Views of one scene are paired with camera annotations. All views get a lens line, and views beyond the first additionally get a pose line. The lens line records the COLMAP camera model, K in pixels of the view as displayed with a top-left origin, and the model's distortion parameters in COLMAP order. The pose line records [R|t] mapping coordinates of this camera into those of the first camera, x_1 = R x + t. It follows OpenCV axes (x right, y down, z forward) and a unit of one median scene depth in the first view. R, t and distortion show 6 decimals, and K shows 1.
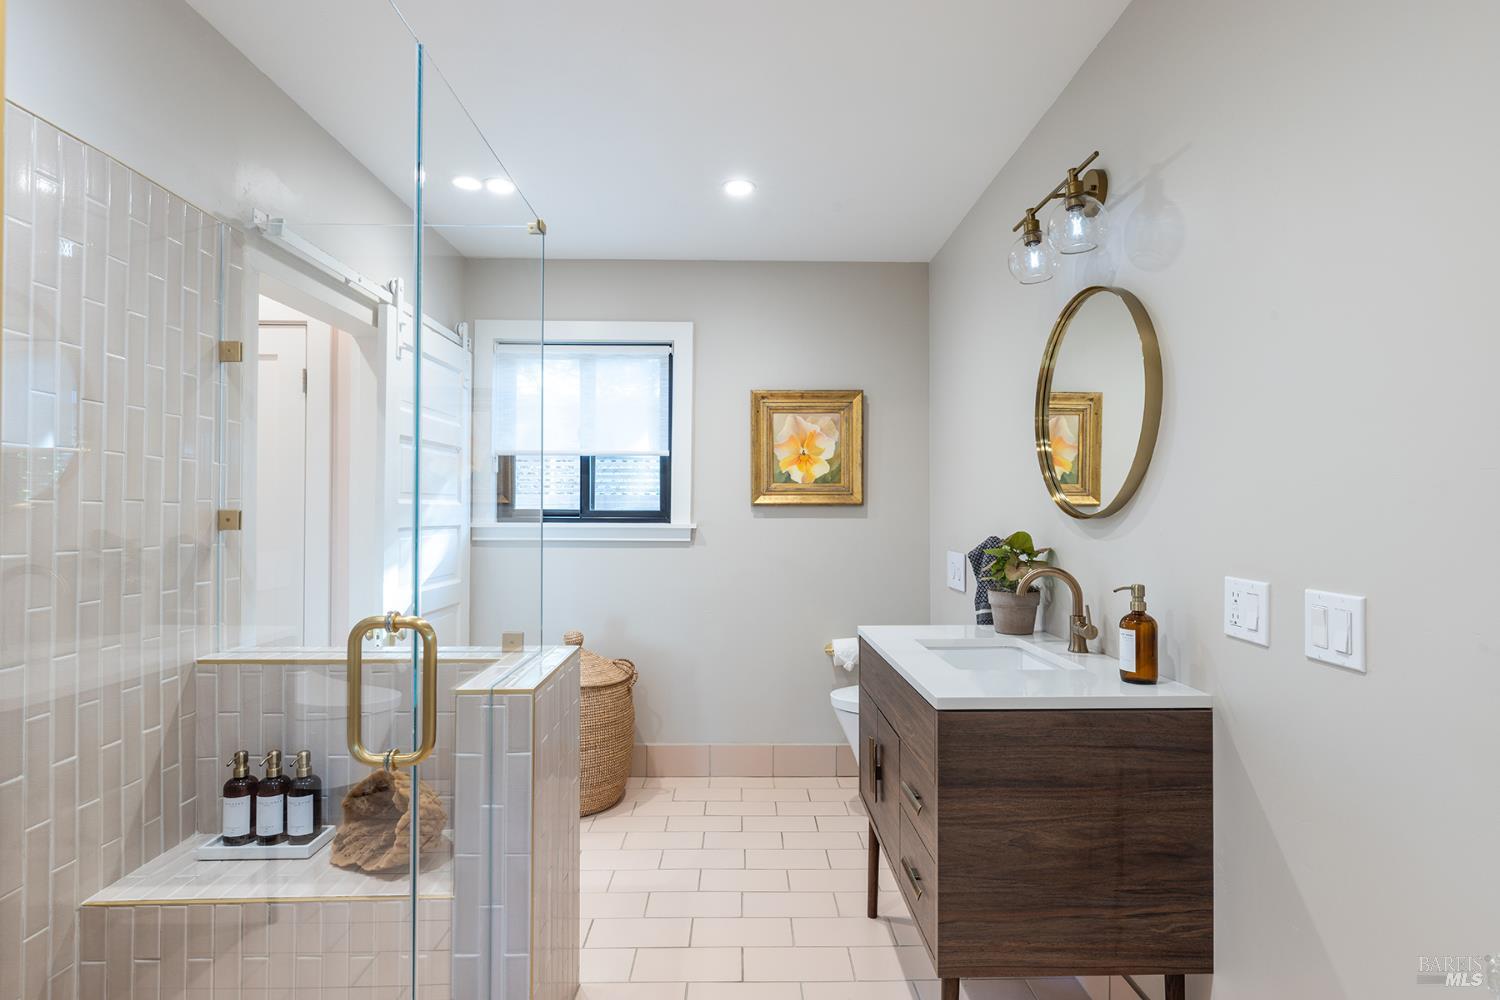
lens RADIAL K [[752.3, 0, 747.3], [0, 752.3, 505.5], [0, 0, 1]] dist [0.009081, -0.001266]
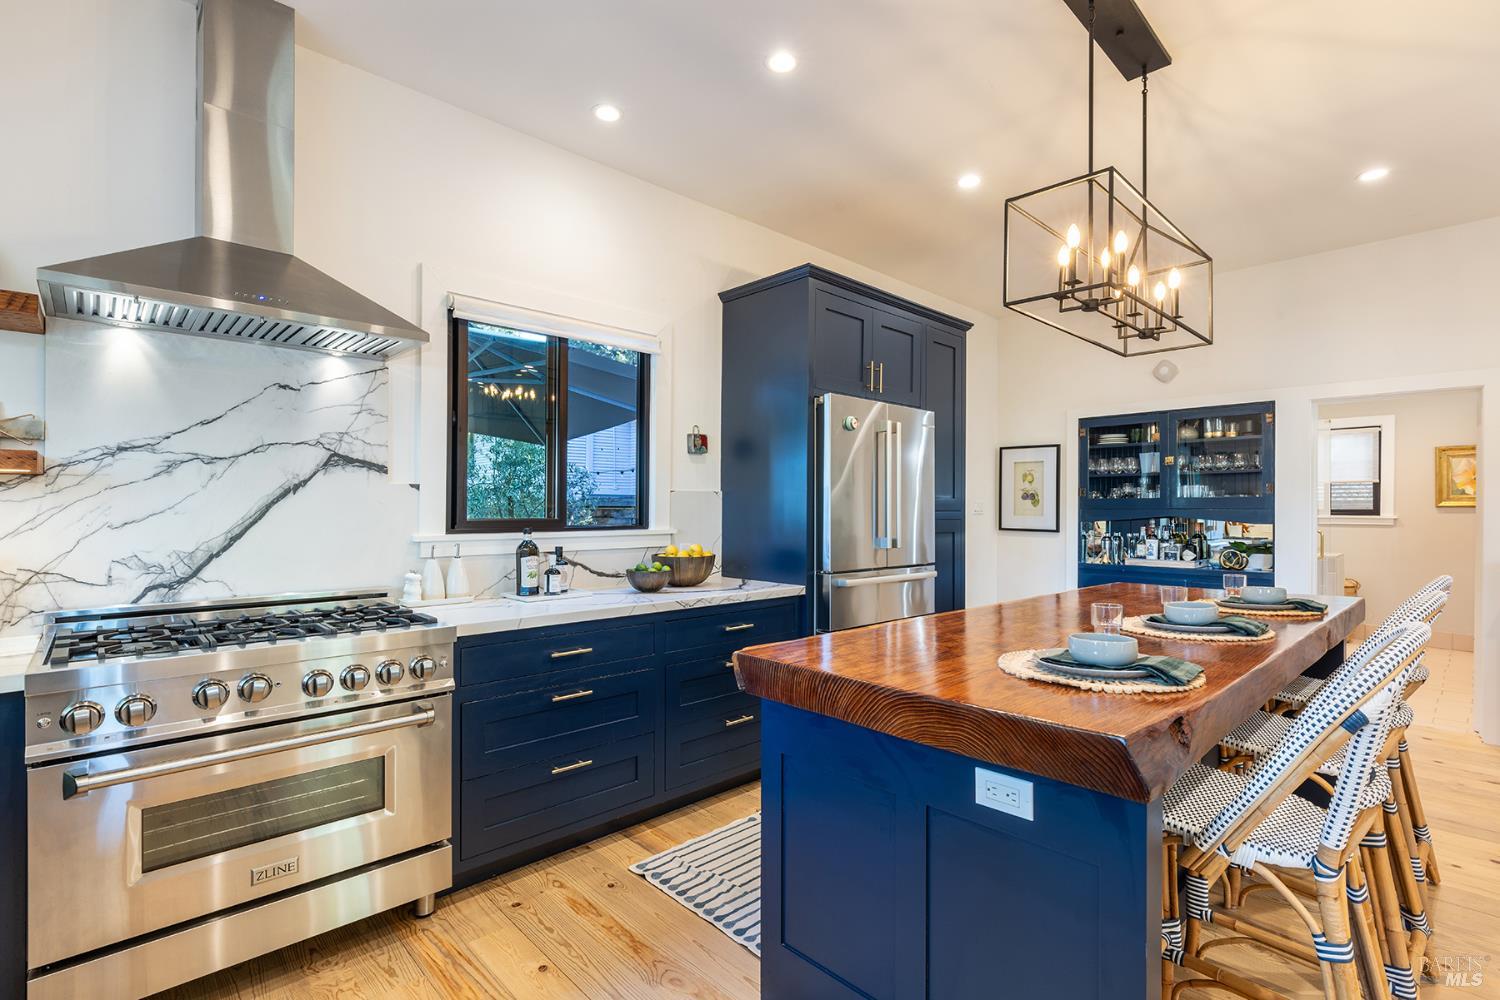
lens RADIAL K [[709.2, 0, 752.2], [0, 709.2, 504.5], [0, 0, 1]] dist [-0.000758, 0.000337]
pose [[0.672606, -0.004193, -0.739989, 0.172303], [0.001910, 0.999990, -0.003930, -0.001983], [0.739999, 0.001230, 0.672607, -1.523019]]
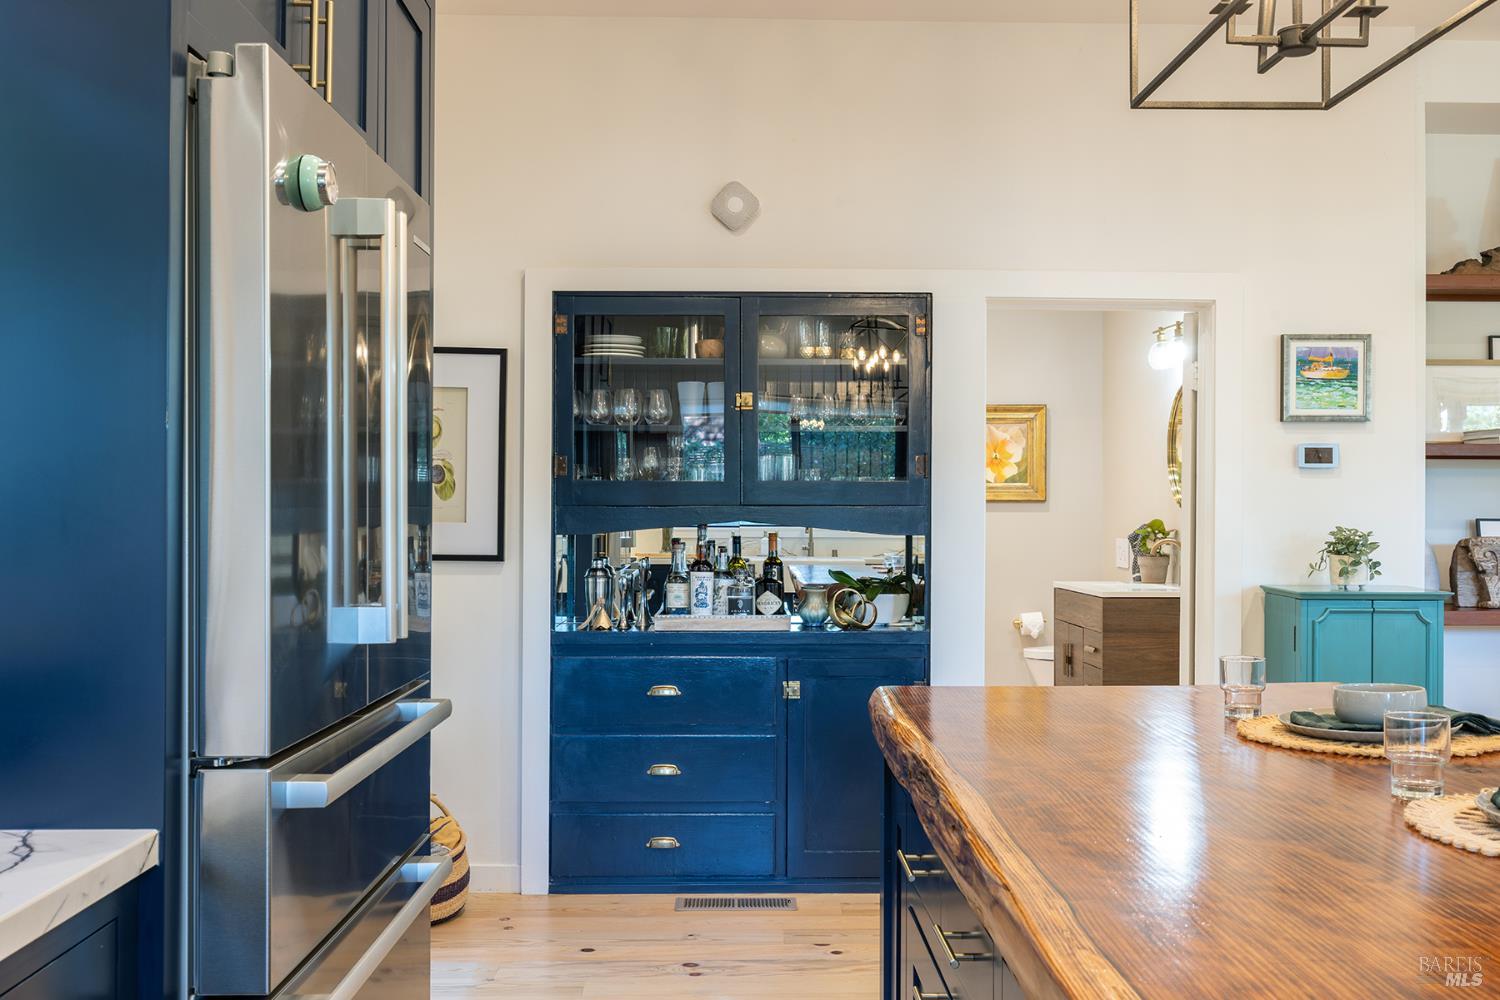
lens RADIAL K [[1444.0, 0, 753.8], [0, 1444.0, 496.0], [0, 0, 1]] dist [0.011935, 0.000000]
pose [[0.999984, 0.004801, -0.002974, -0.302625], [-0.004803, 0.999988, -0.000822, -0.004687], [0.002970, 0.000836, 0.999995, -1.290821]]
